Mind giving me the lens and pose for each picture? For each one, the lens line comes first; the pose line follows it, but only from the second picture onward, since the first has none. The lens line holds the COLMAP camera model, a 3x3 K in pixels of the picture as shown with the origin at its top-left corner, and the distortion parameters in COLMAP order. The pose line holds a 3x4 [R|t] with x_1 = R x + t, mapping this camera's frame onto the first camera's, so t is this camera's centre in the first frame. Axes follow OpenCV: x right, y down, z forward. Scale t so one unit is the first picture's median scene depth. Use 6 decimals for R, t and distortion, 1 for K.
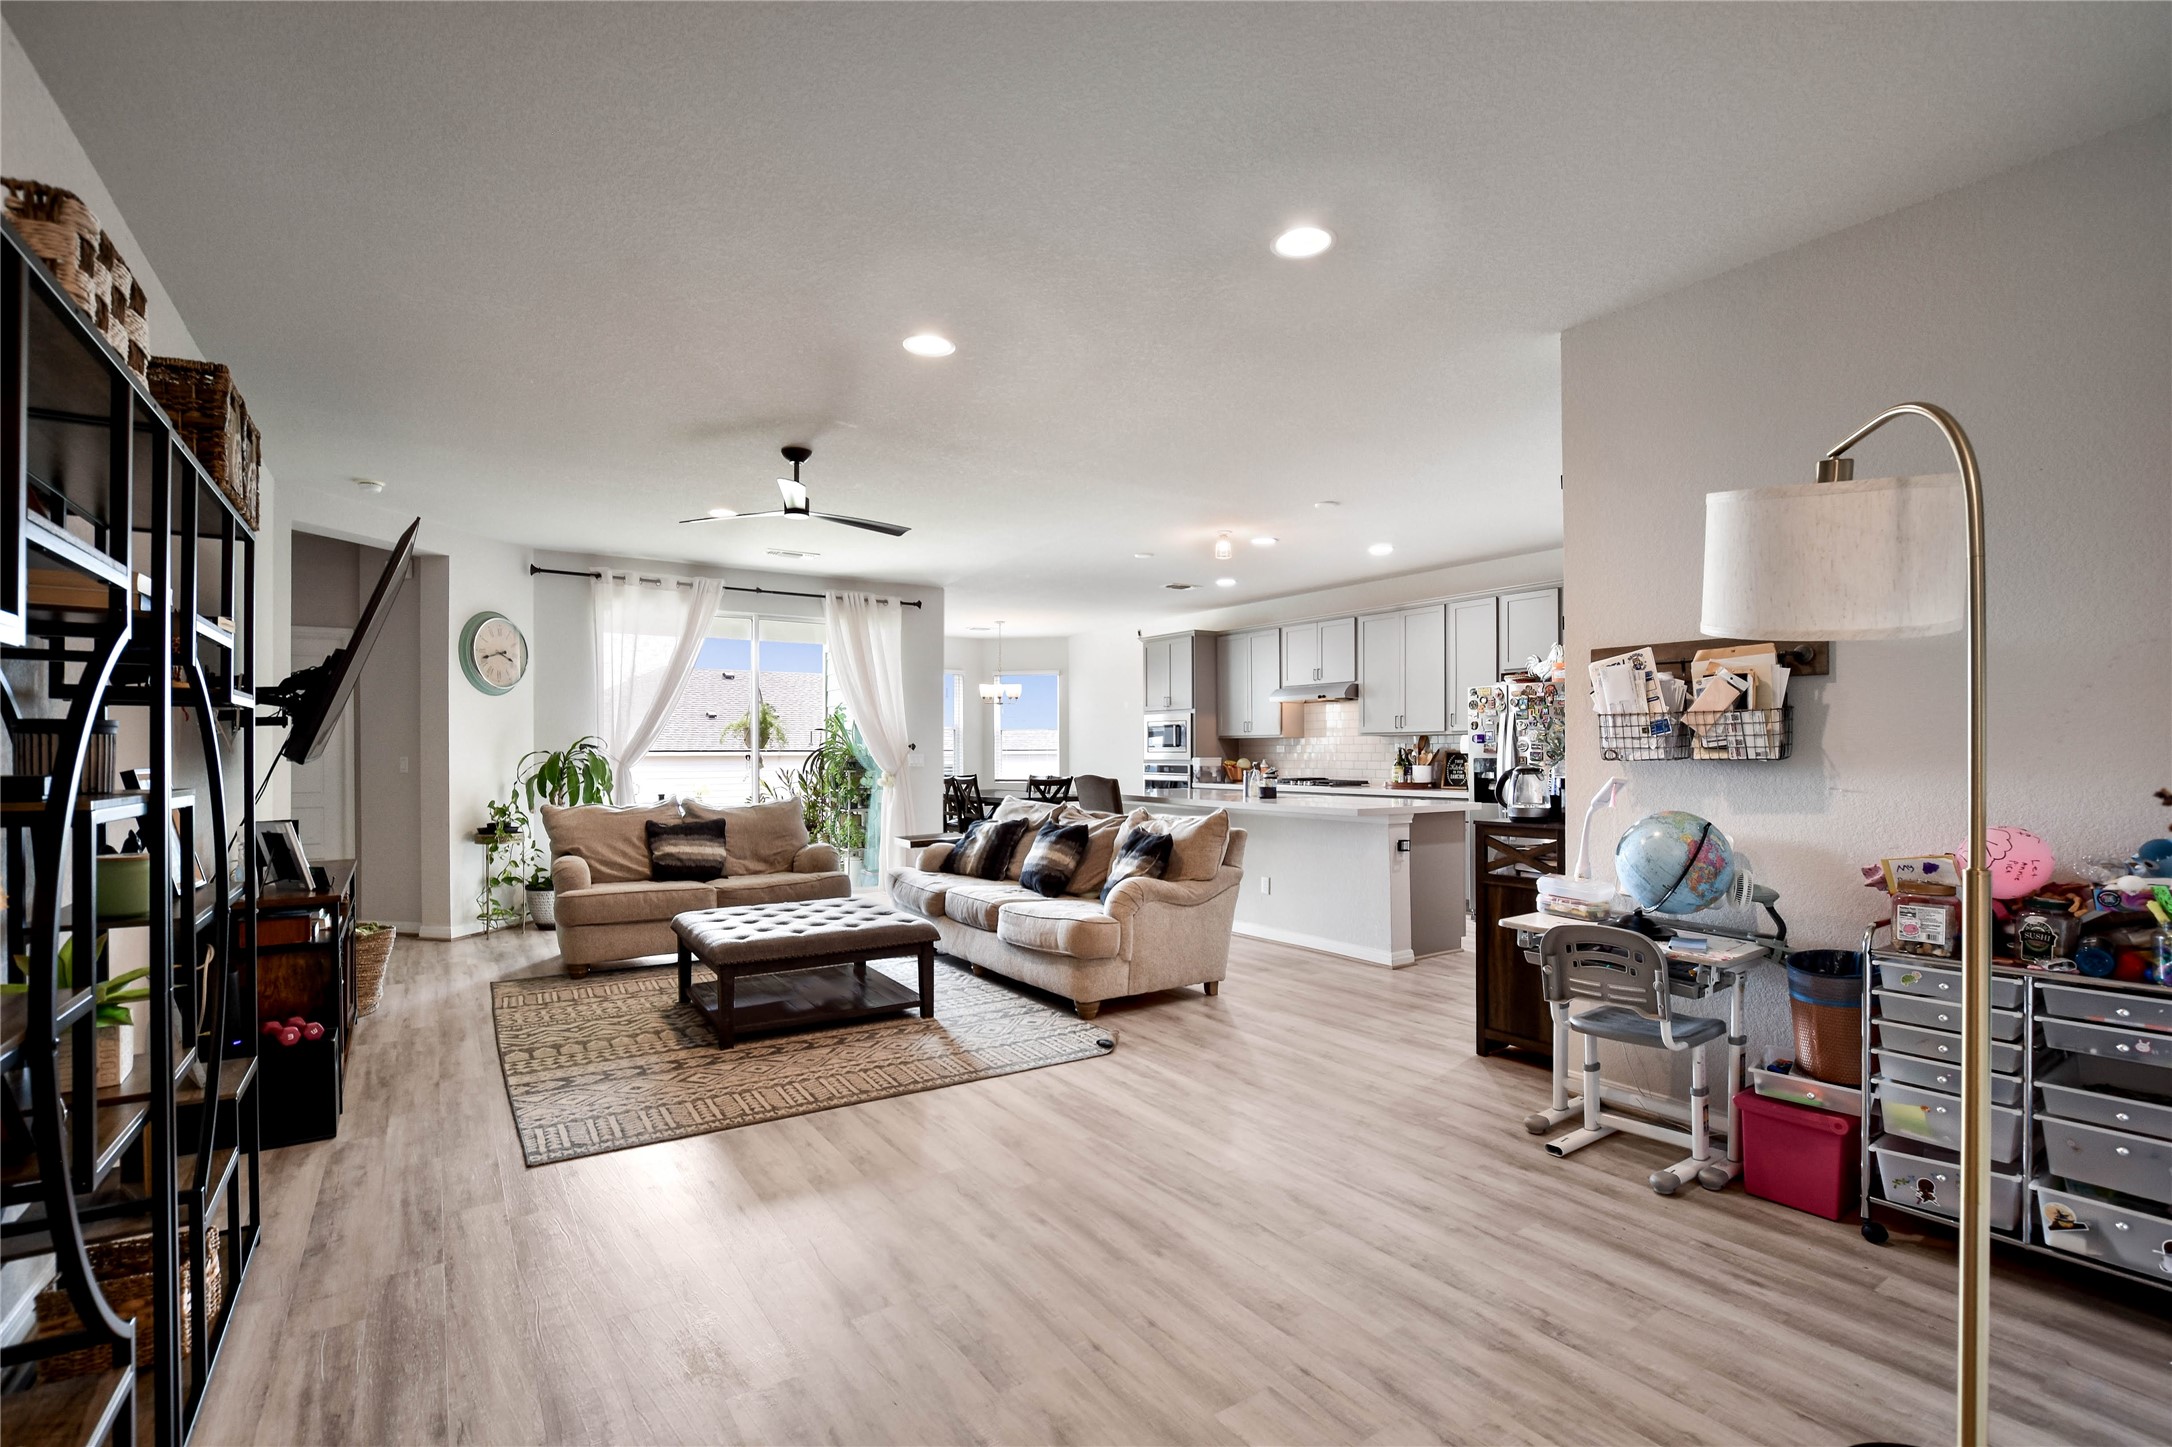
lens RADIAL K [[974.6, 0, 1072.2], [0, 974.6, 755.6], [0, 0, 1]] dist [-0.021371, 0.000153]
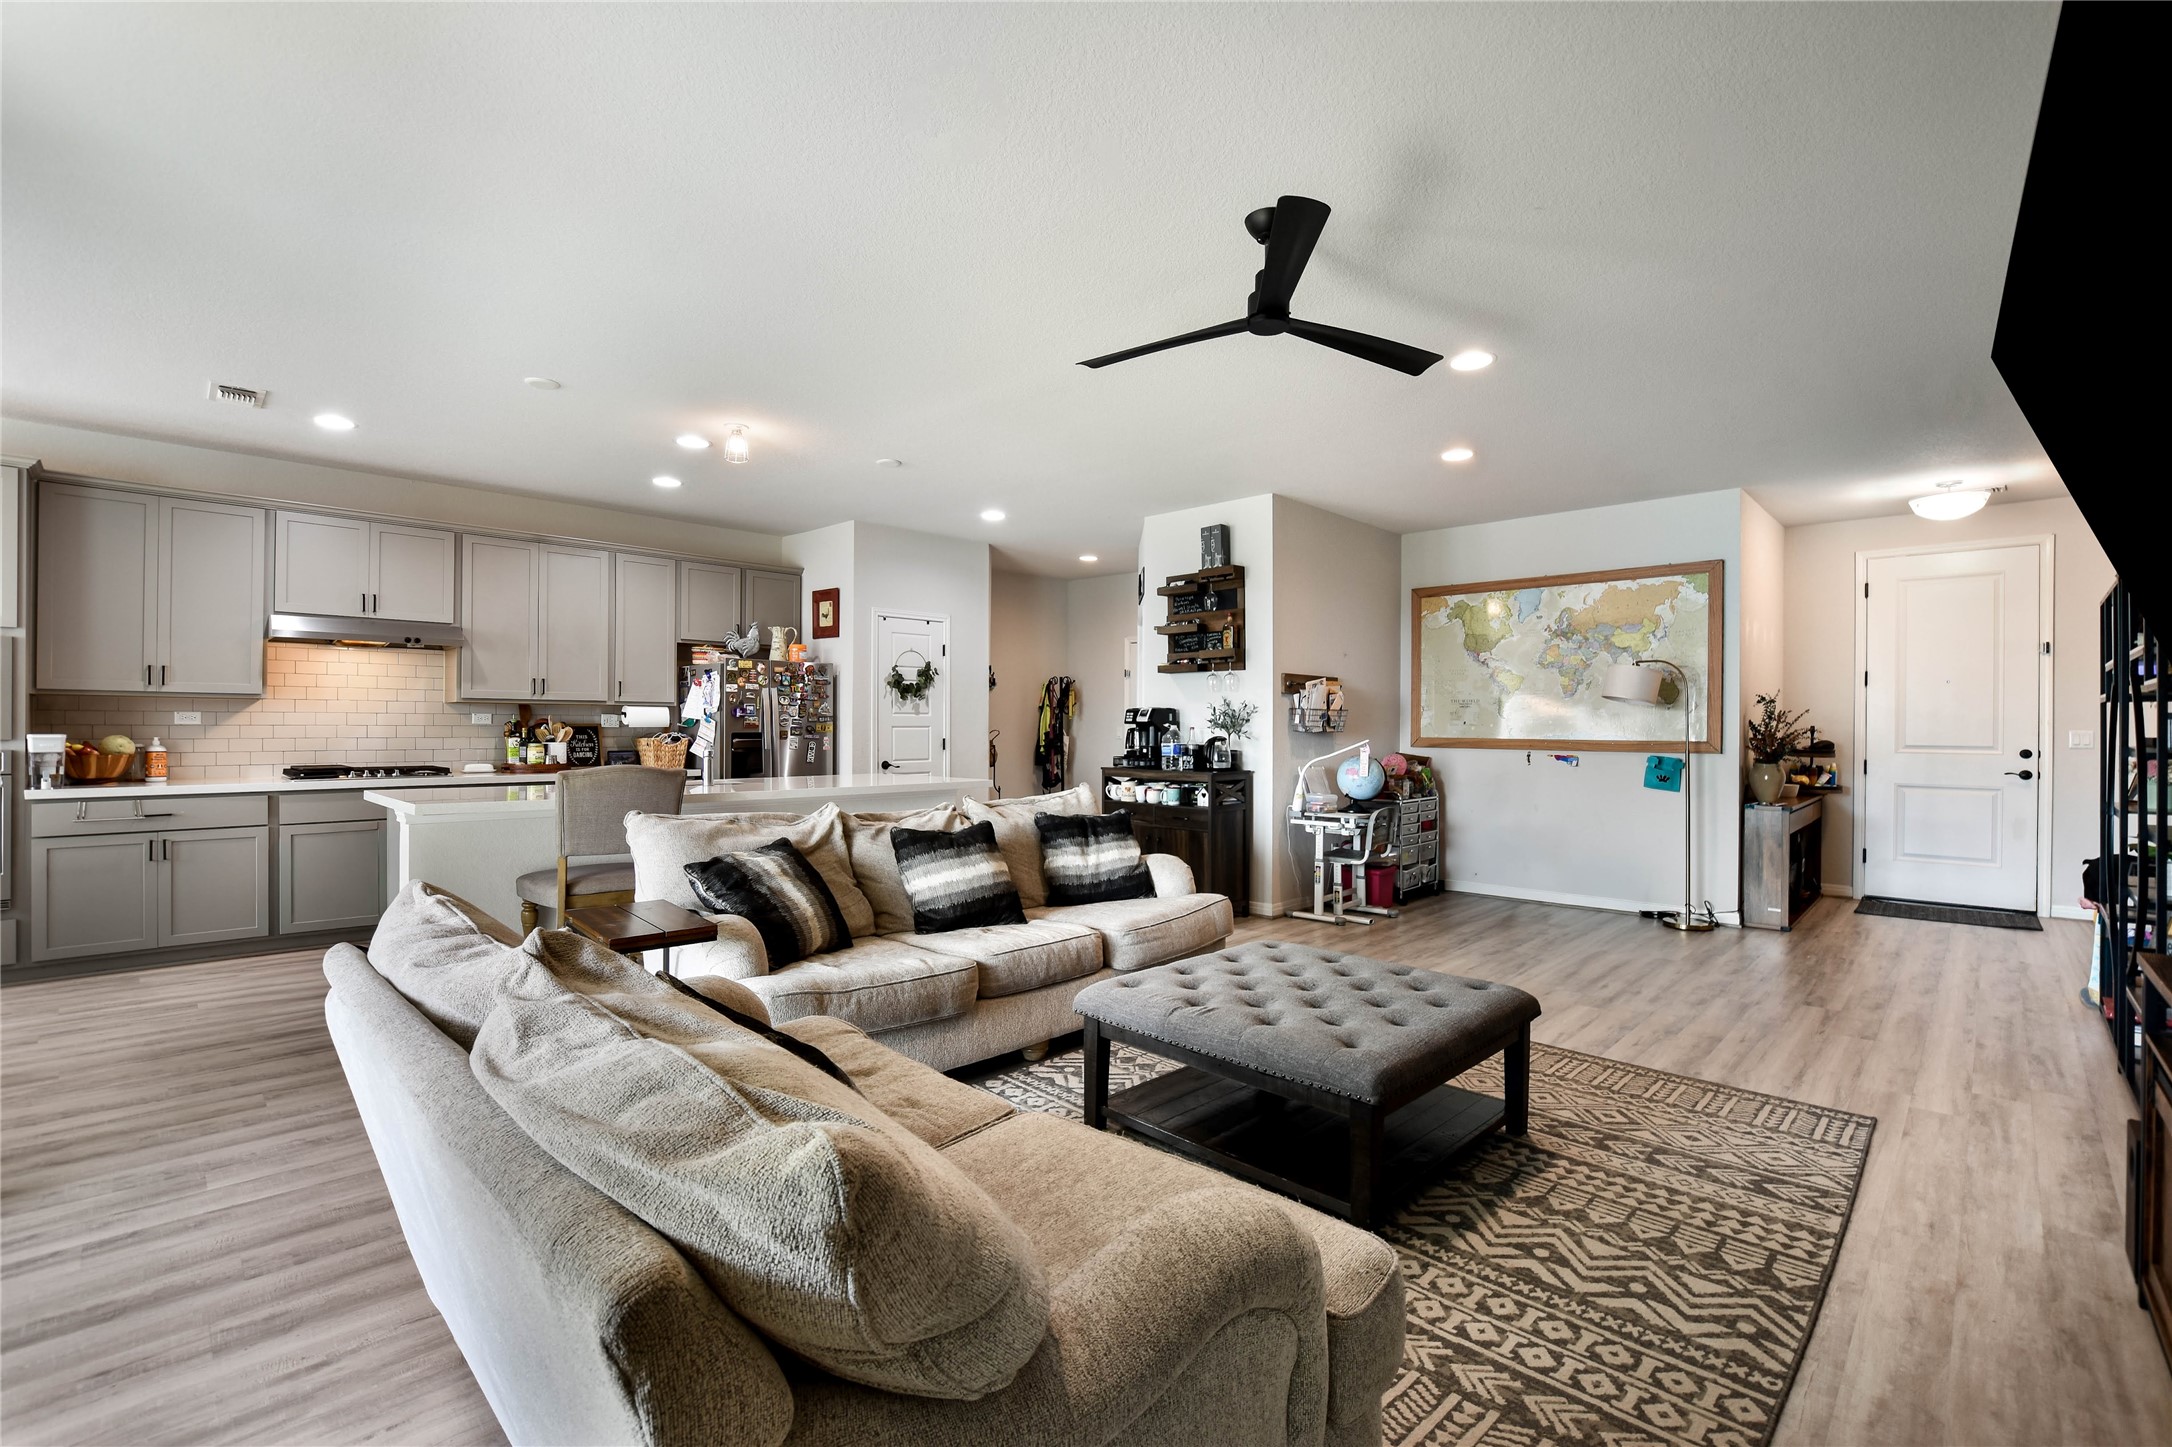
lens RADIAL K [[957.6, 0, 1088.1], [0, 957.6, 727.9], [0, 0, 1]] dist [-0.028986, 0.005299]
pose [[-0.213788, 0.001329, 0.976879, -0.602851], [0.000056, 0.999999, -0.001348, -0.000512], [-0.976880, -0.000233, -0.213788, 0.898739]]
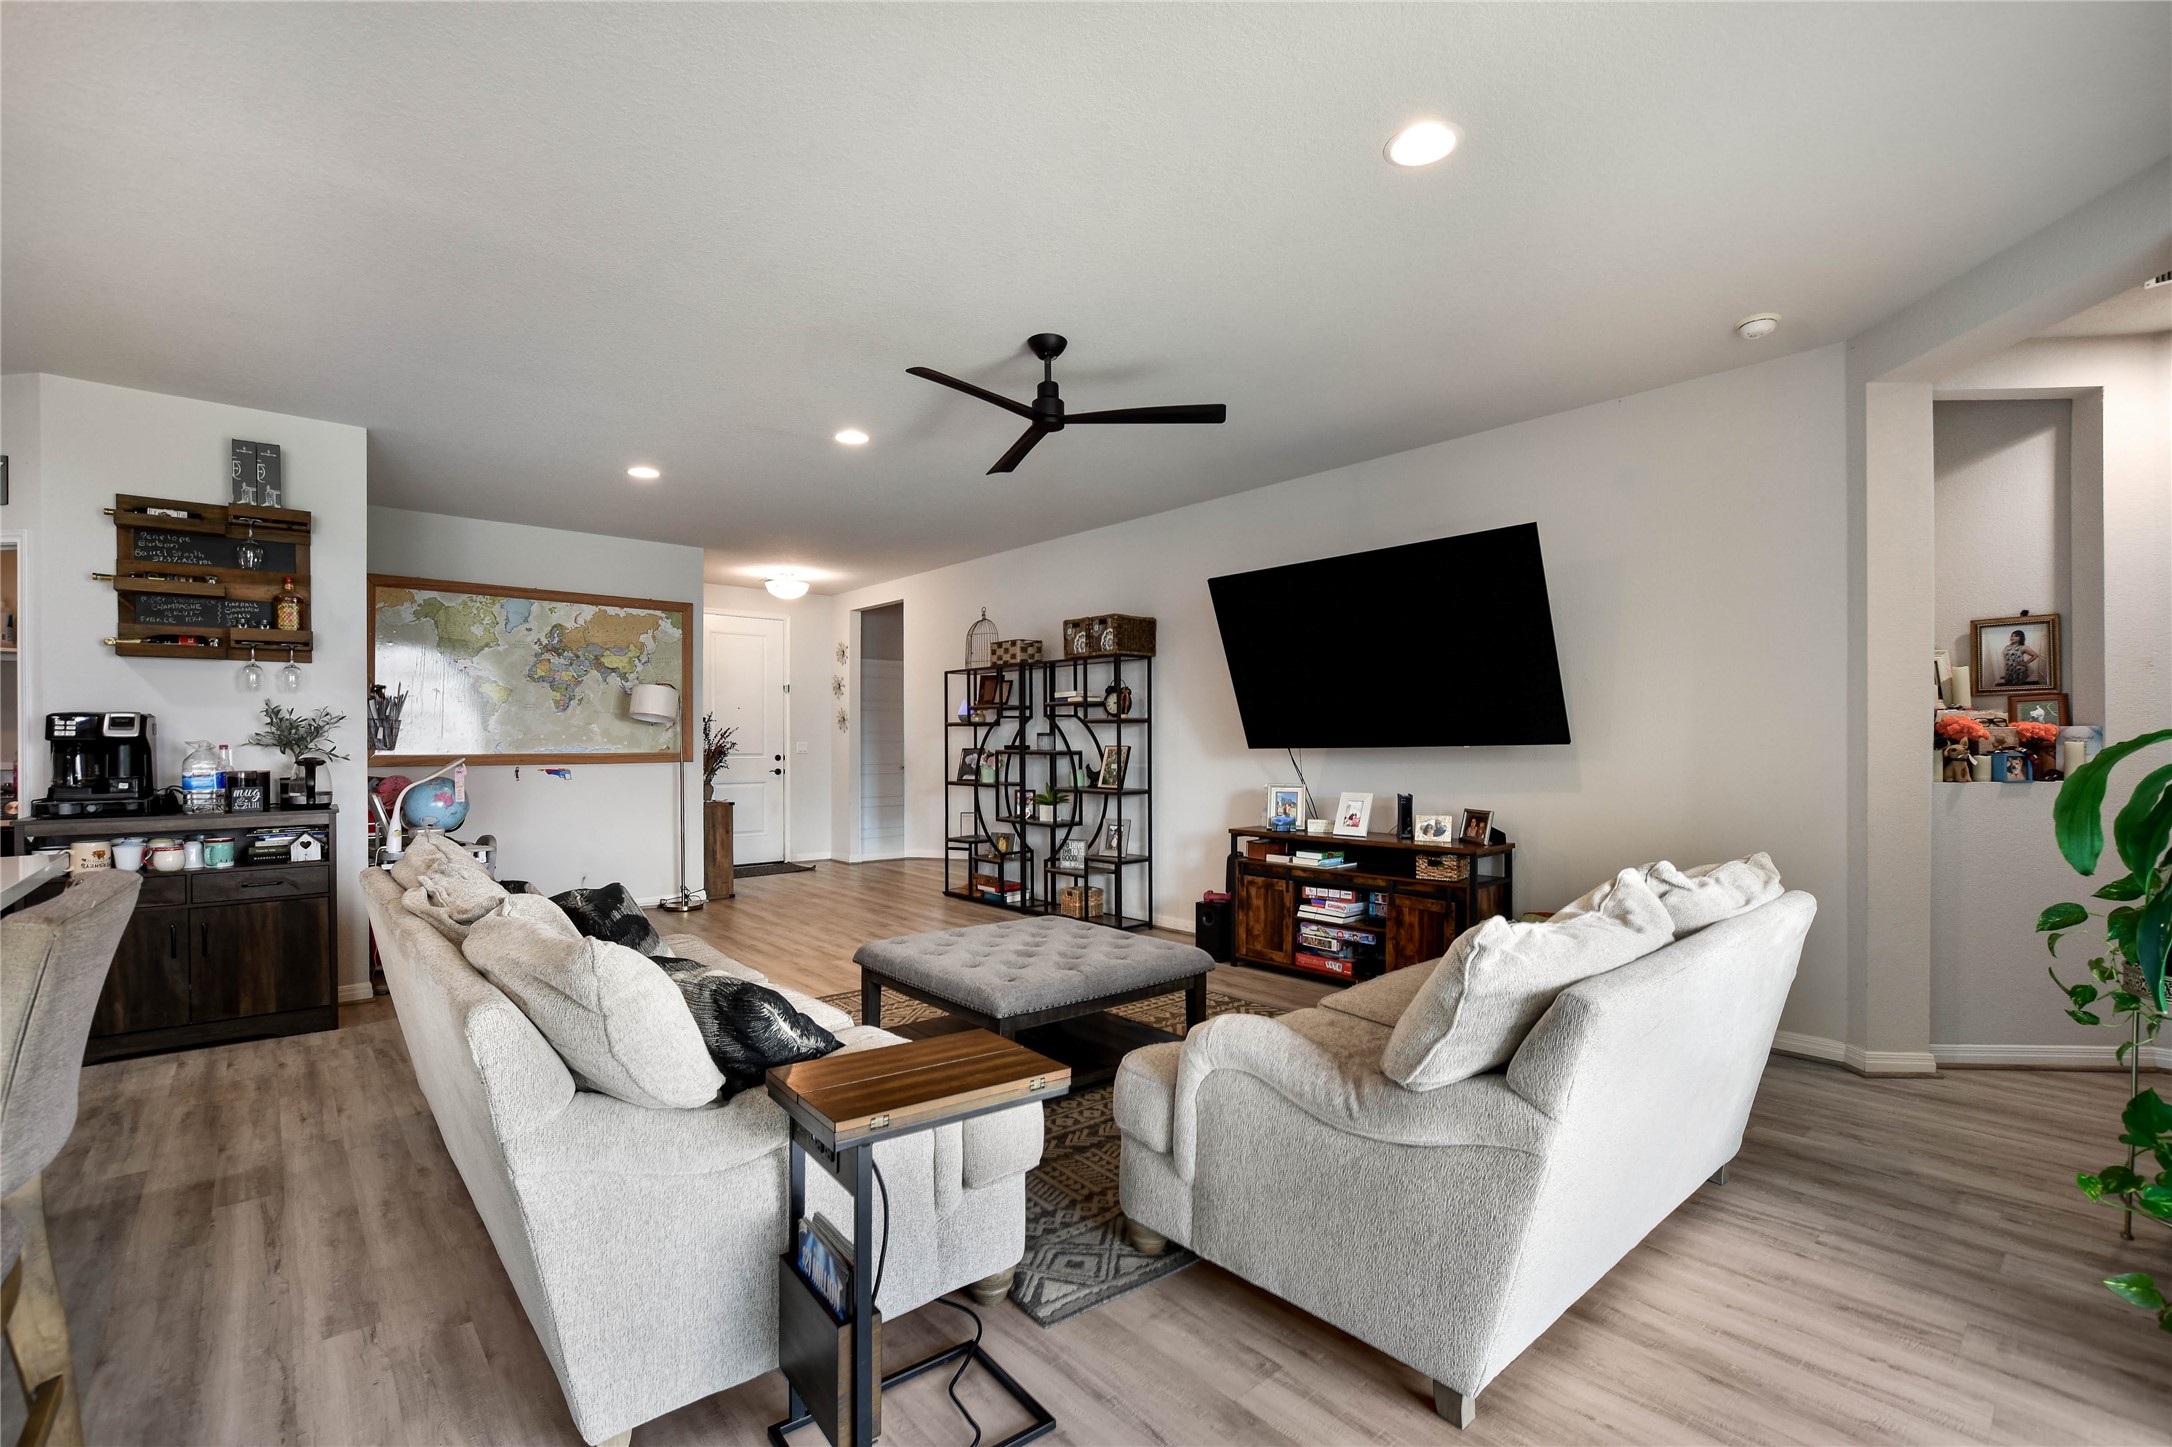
lens RADIAL K [[949.8, 0, 1080.8], [0, 949.8, 740.9], [0, 0, 1]] dist [-0.027670, 0.006305]
pose [[-0.990758, 0.006160, -0.135501, -0.150512], [0.005512, 0.999972, 0.005155, -0.005677], [0.135529, 0.004360, -0.990764, 1.262998]]
